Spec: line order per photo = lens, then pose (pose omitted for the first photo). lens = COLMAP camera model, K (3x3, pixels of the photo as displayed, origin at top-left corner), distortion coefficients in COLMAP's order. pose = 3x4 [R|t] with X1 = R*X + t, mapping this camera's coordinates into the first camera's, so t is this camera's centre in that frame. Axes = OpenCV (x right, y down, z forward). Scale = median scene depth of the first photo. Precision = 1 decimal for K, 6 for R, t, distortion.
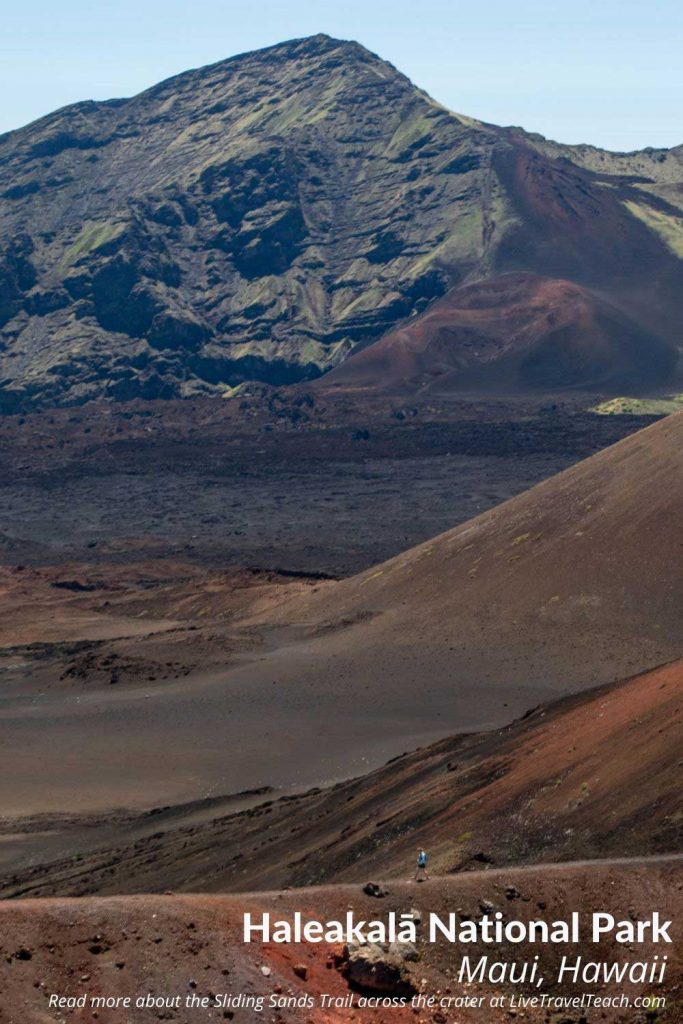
lens RADIAL K [[3323.4, 0, 360.3], [0, 3323.4, 512.9], [0, 0, 1]] dist [0.720078, -0.223298]
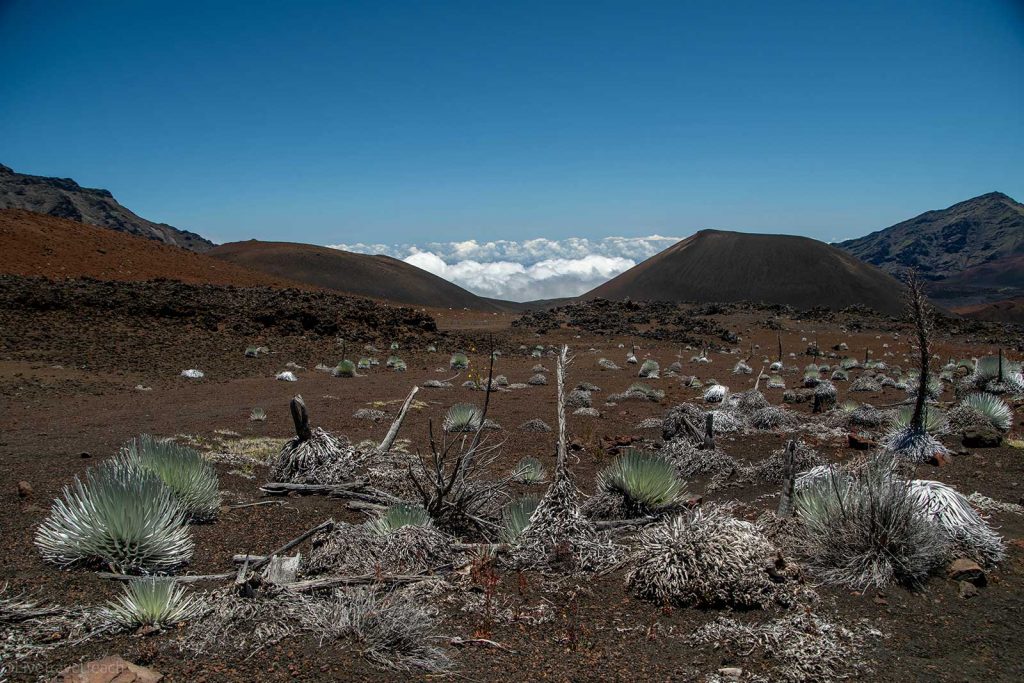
lens RADIAL K [[802.1, 0, 516.0], [0, 802.1, 356.3], [0, 0, 1]] dist [-0.184797, 0.117999]
pose [[0.734413, 0.090669, -0.672619, 0.200450], [-0.054397, 0.995712, 0.074827, 0.006496], [0.676519, -0.018366, 0.736196, 0.029826]]
